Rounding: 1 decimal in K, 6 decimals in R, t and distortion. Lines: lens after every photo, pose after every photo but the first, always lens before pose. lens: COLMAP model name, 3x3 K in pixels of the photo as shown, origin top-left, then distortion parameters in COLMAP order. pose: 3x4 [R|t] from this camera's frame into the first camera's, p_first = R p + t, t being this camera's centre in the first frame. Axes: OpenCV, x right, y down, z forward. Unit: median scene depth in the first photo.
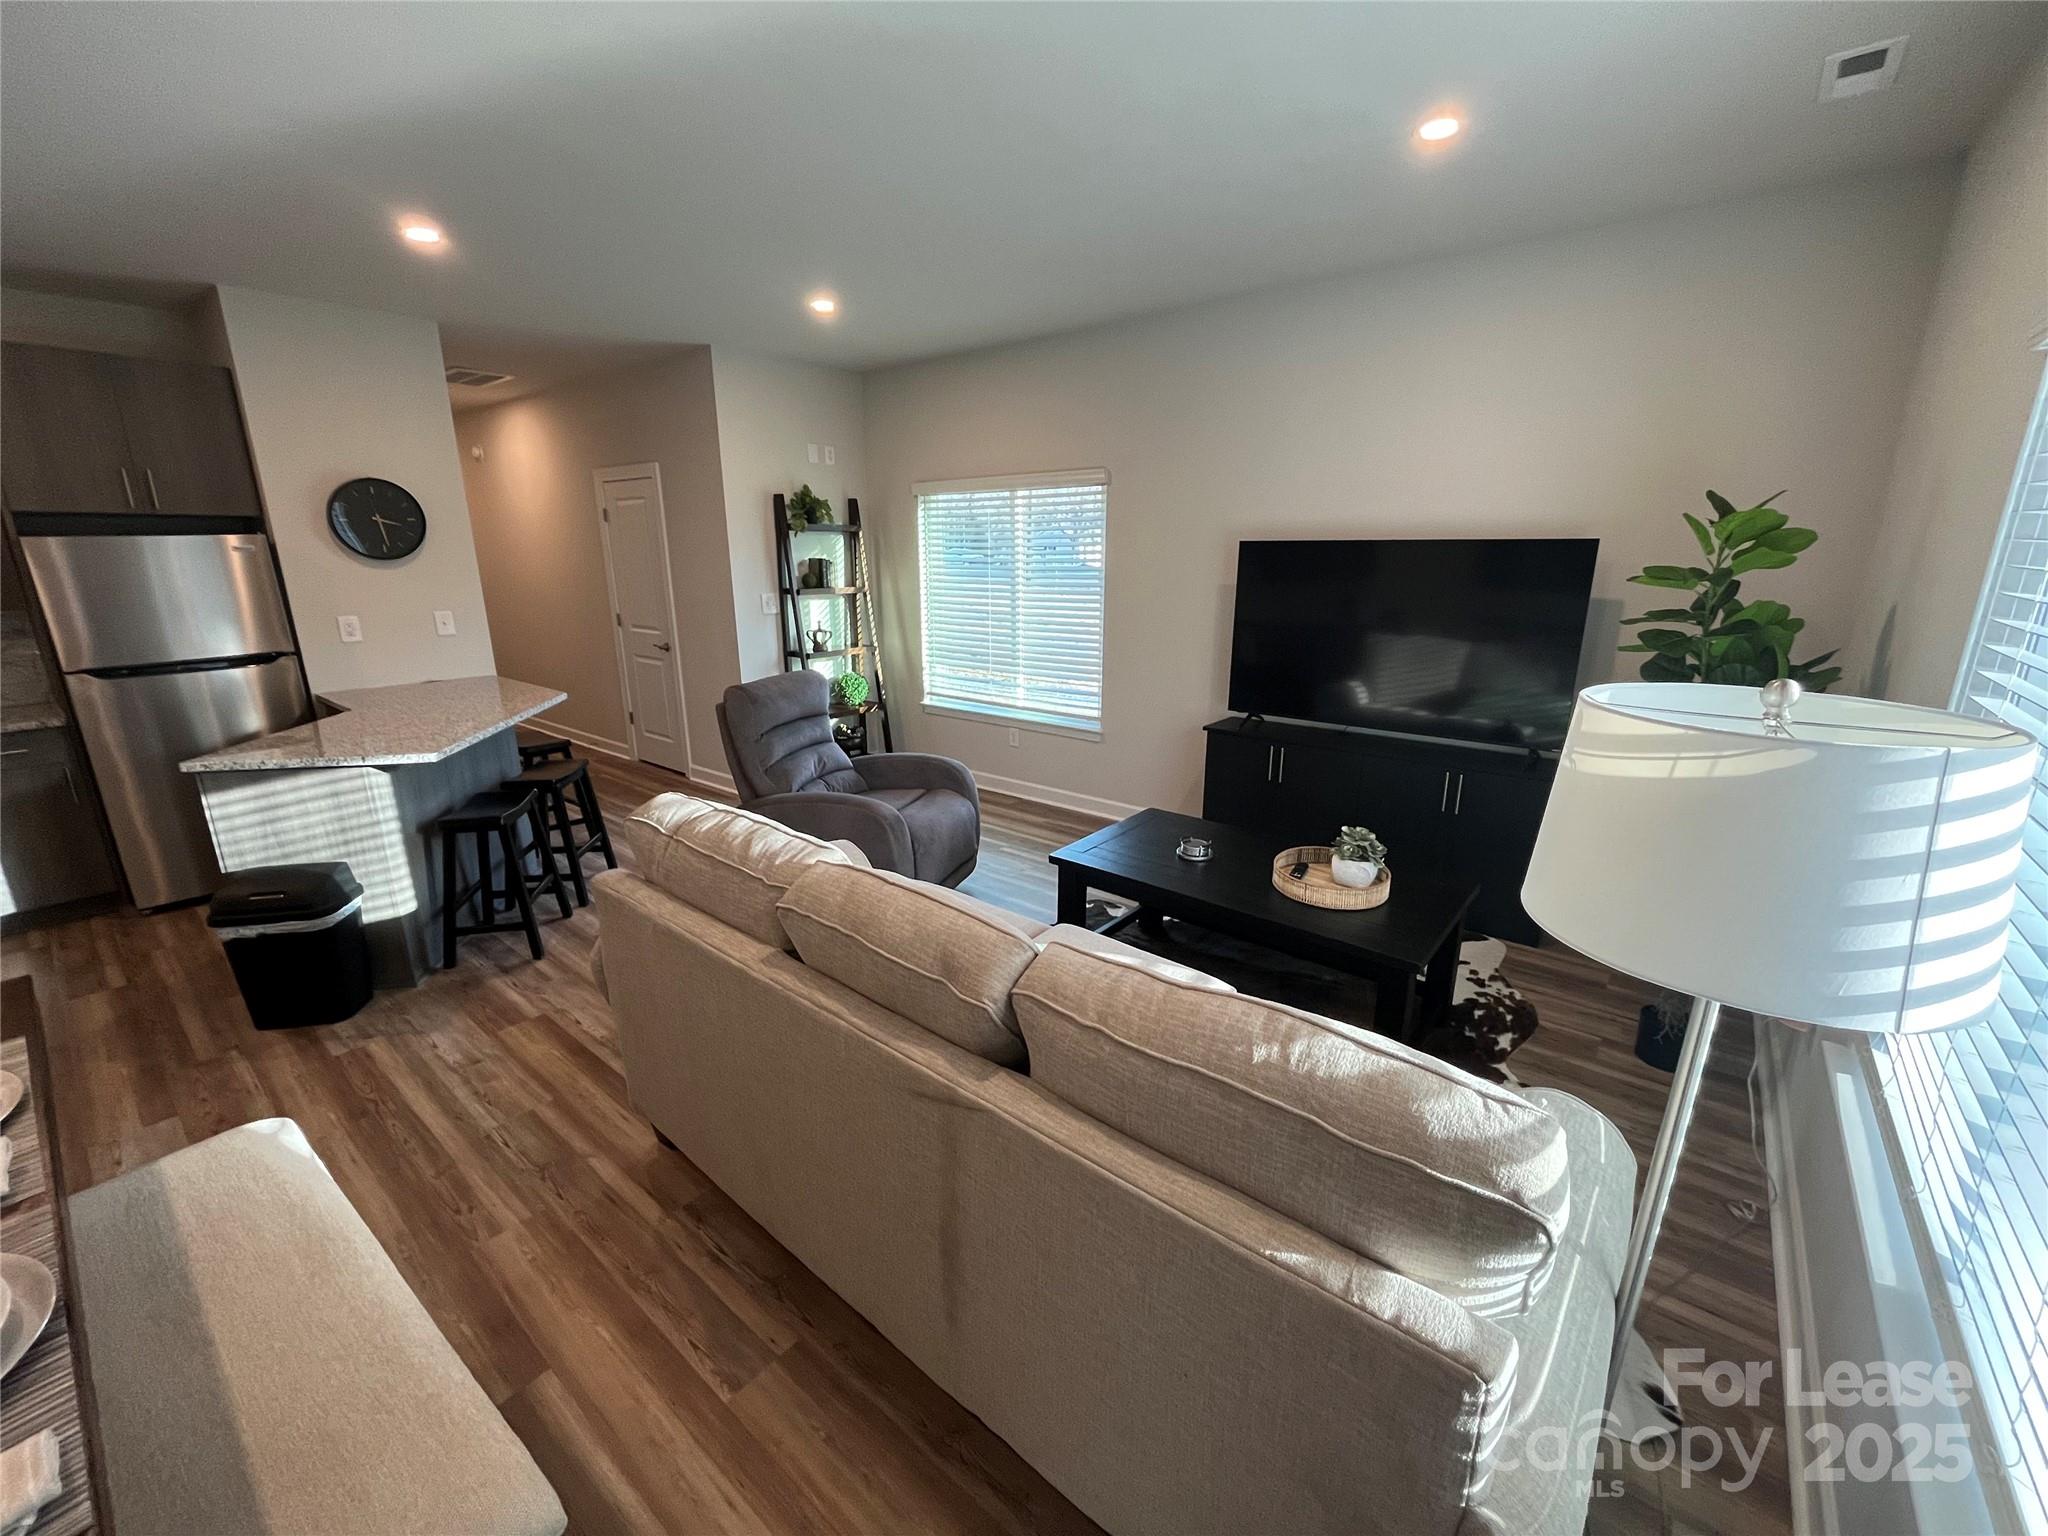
lens RADIAL K [[829.2, 0, 1024.0], [0, 829.2, 768.0], [0, 0, 1]] dist [-0.000637, -0.000135]
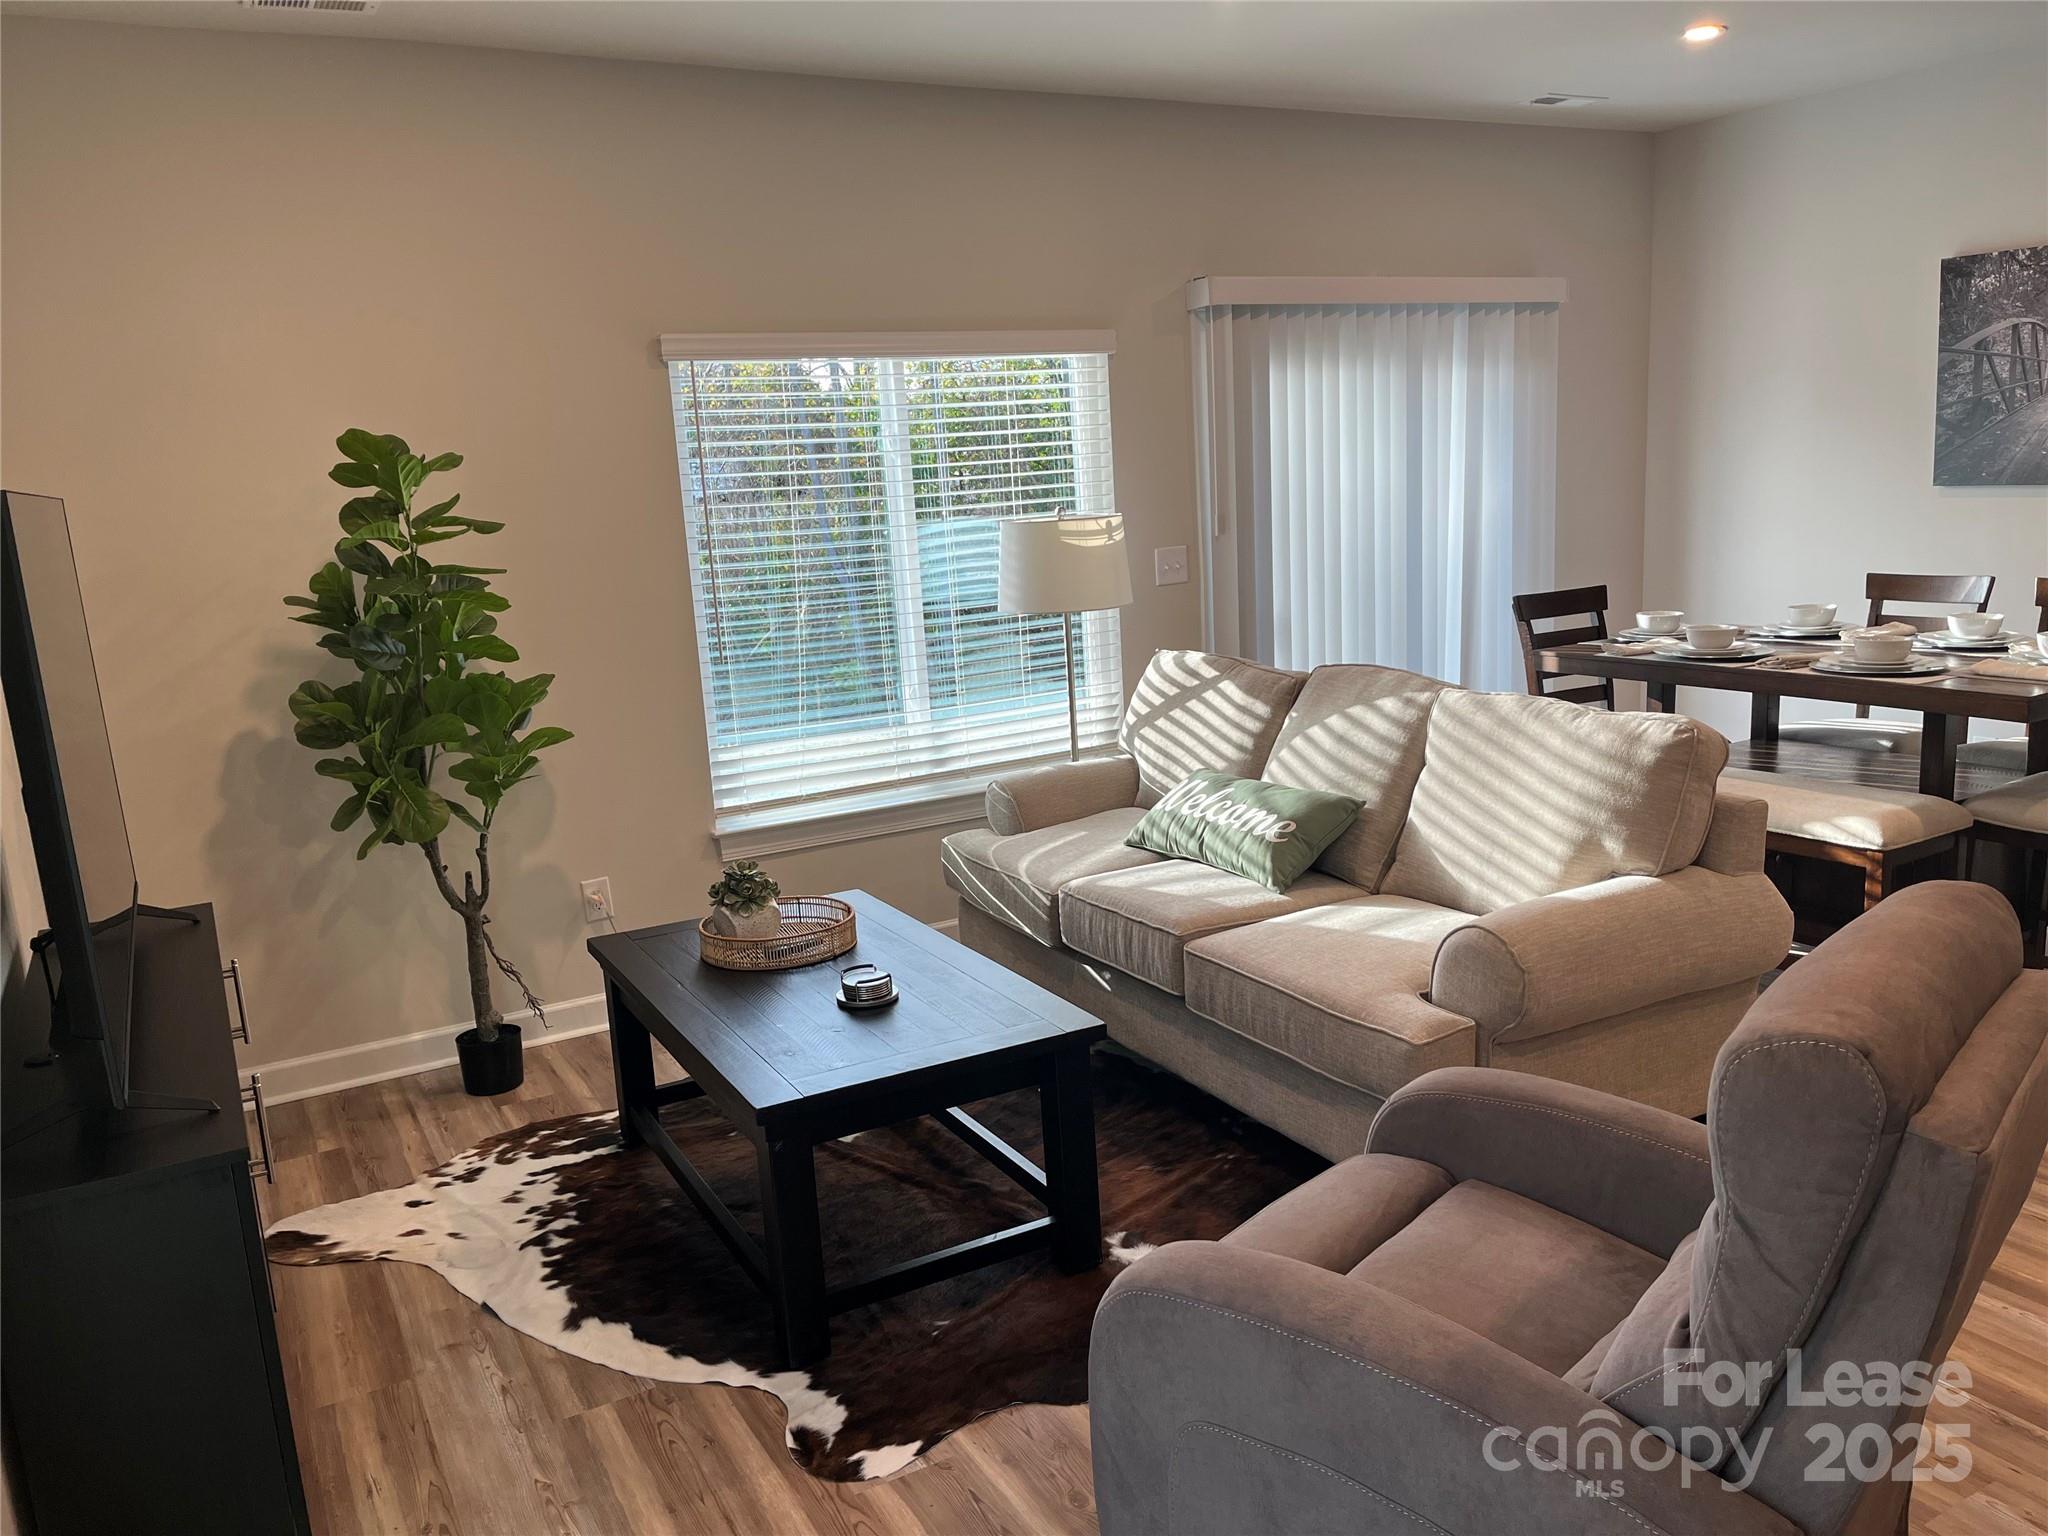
lens RADIAL K [[1539.9, 0, 1027.2], [0, 1539.9, 773.7], [0, 0, 1]] dist [0.073198, -0.100900]
pose [[-0.924044, -0.019565, 0.381786, -0.155571], [0.155552, 0.893034, 0.422248, -0.242377], [-0.349209, 0.449563, -0.822159, 0.918742]]
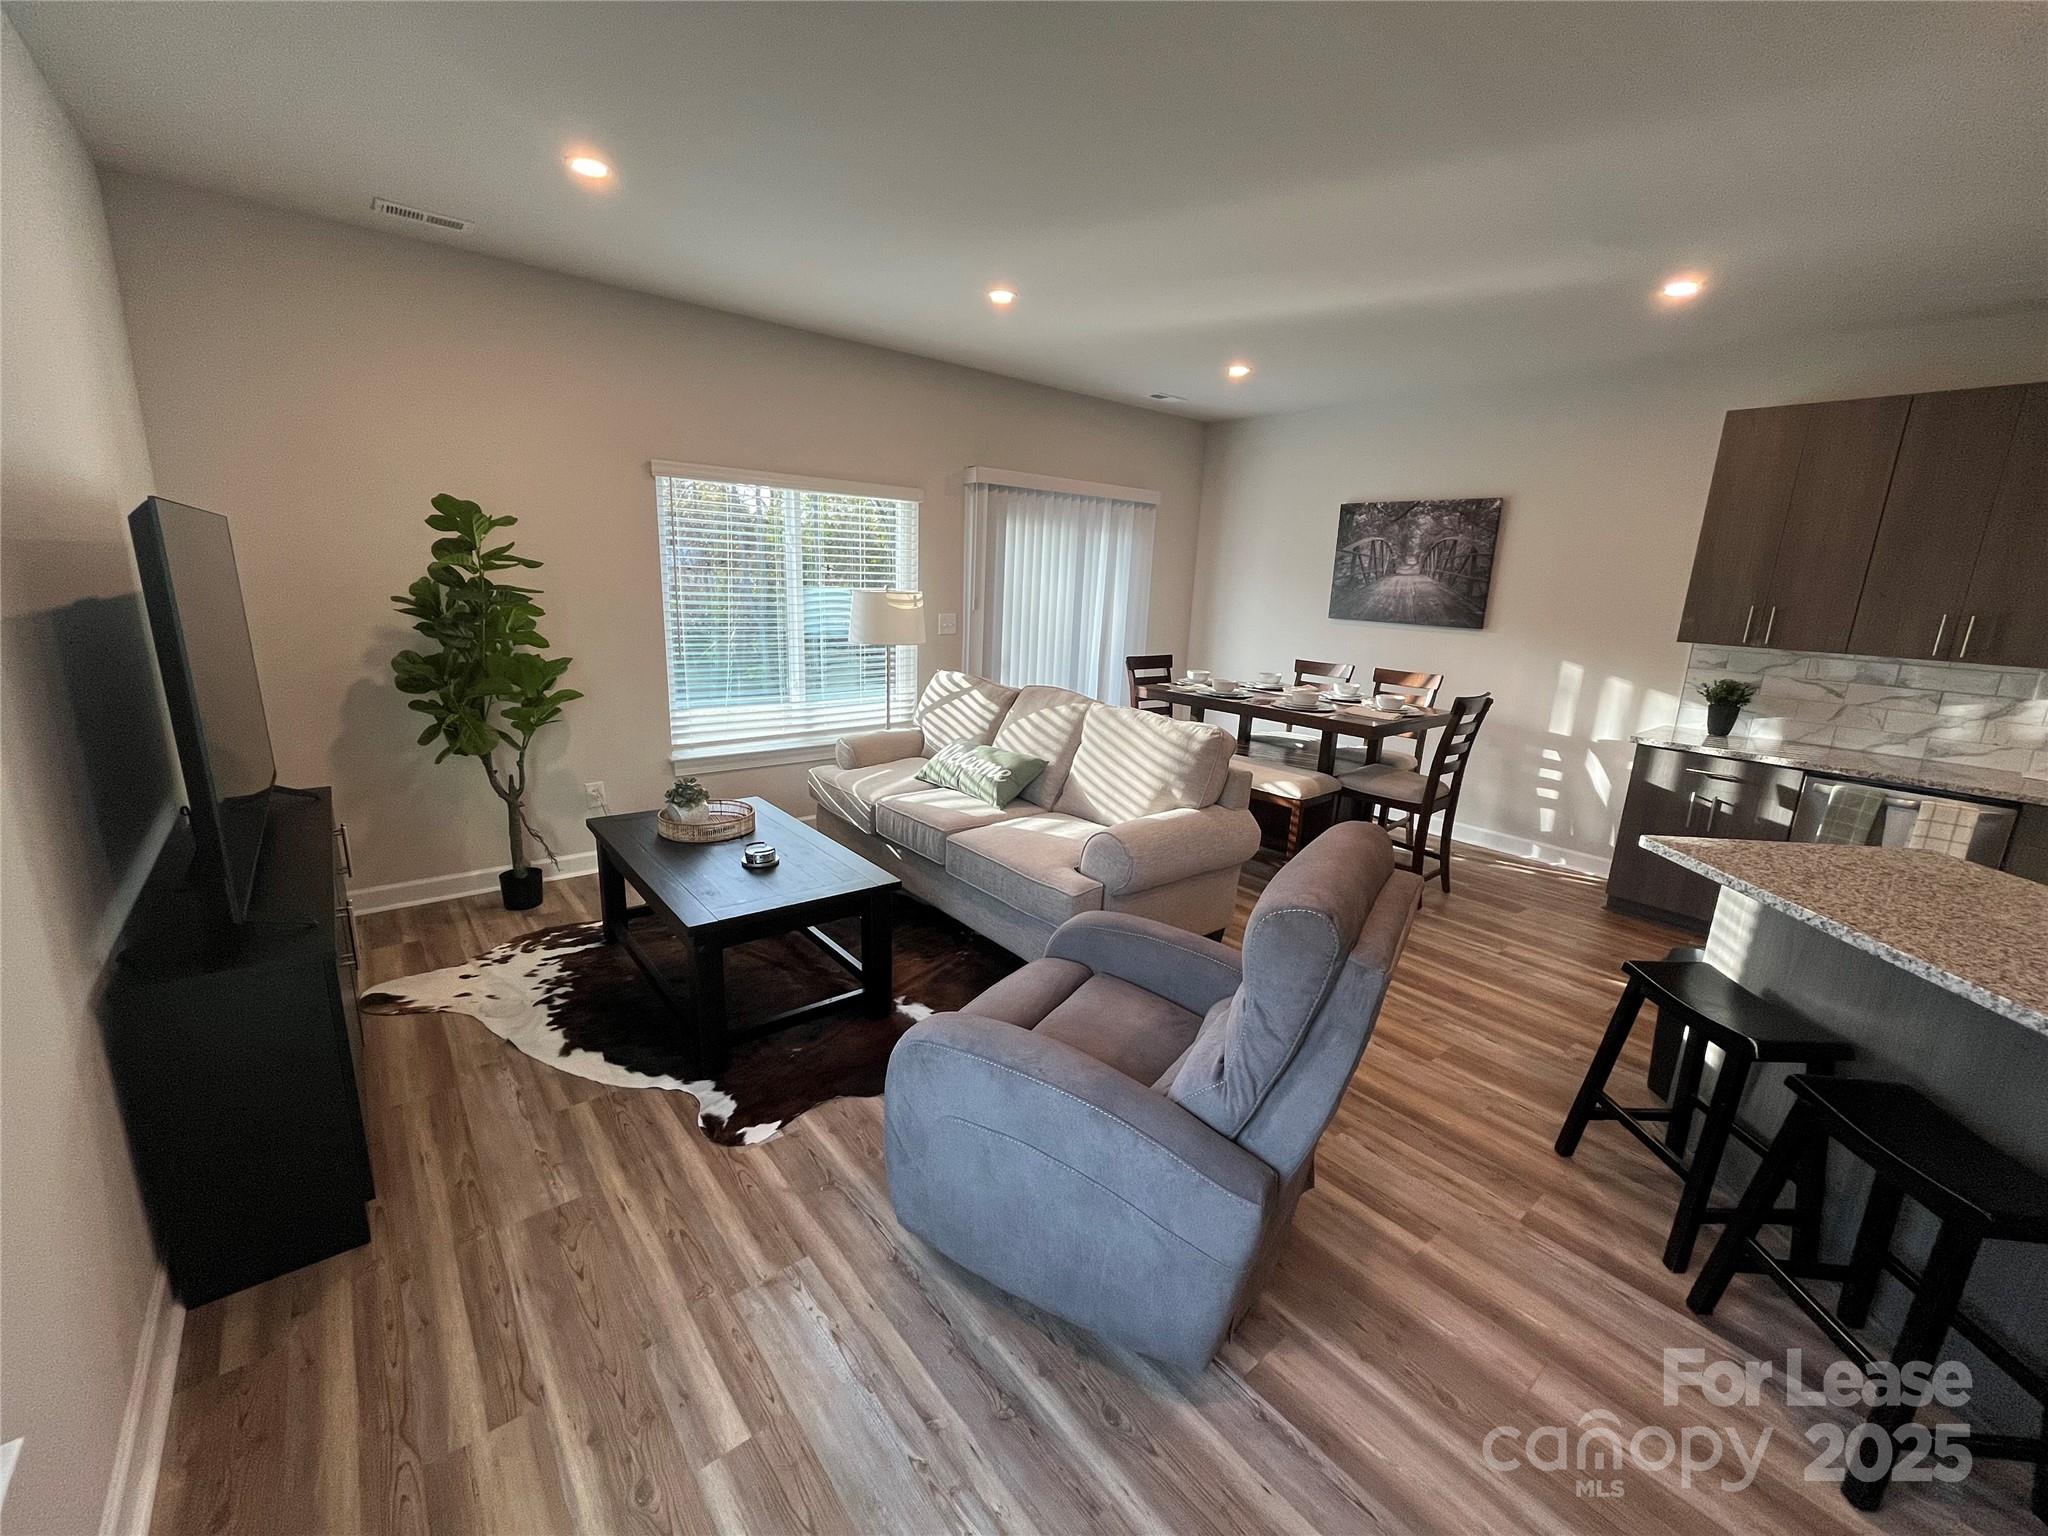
lens RADIAL K [[825.3, 0, 1018.6], [0, 825.3, 766.3], [0, 0, 1]] dist [-0.003101, -0.000850]
pose [[-0.977666, -0.082151, 0.193444, -0.139397], [0.018516, 0.883190, 0.468651, -0.229814], [-0.209348, 0.461766, -0.861943, 0.893388]]
